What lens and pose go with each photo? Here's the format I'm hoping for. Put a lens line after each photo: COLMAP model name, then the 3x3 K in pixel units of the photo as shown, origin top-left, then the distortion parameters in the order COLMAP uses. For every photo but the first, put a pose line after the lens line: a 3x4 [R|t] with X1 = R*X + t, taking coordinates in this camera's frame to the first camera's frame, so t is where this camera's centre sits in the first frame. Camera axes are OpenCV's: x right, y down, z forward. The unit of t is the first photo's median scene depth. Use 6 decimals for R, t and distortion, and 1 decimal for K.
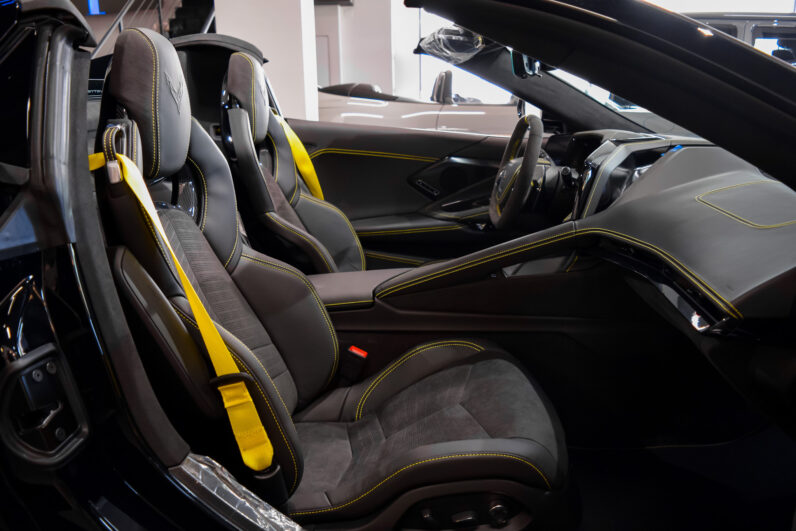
lens RADIAL K [[623.1, 0, 398.0], [0, 623.1, 265.5], [0, 0, 1]] dist [-0.086509, 0.002951]
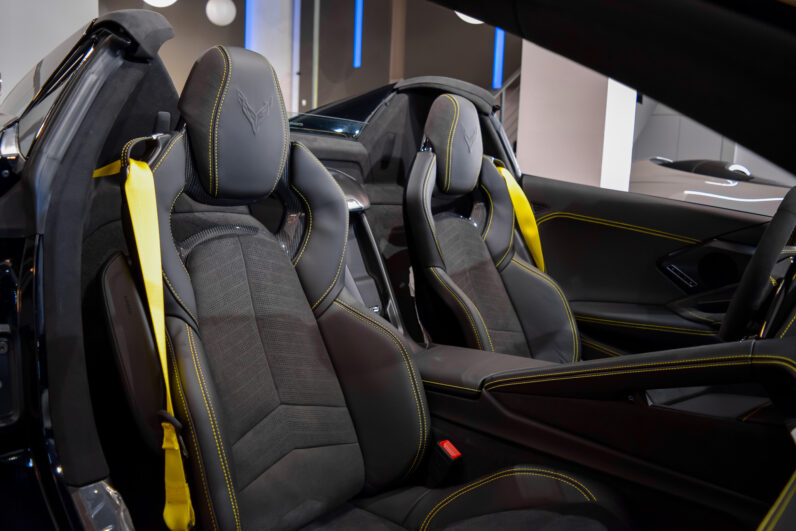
lens RADIAL K [[628.4, 0, 398.0], [0, 628.4, 265.5], [0, 0, 1]] dist [-0.082045, -0.003615]
pose [[0.806133, 0.146325, -0.573357, 0.224594], [-0.214340, 0.975350, -0.052443, -0.025235], [0.551551, 0.165169, 0.817625, 0.200703]]
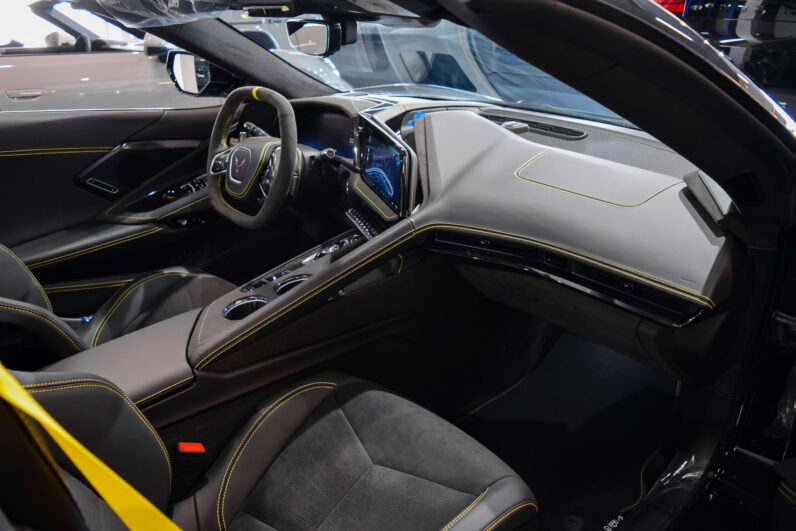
lens RADIAL K [[606.5, 0, 397.3], [0, 606.5, 283.3], [0, 0, 1]] dist [-0.123380, 0.001688]
pose [[0.717904, -0.262988, 0.644555, -0.210866], [0.167728, 0.963964, 0.206497, -0.109644], [-0.675634, -0.040135, 0.736144, 0.245500]]
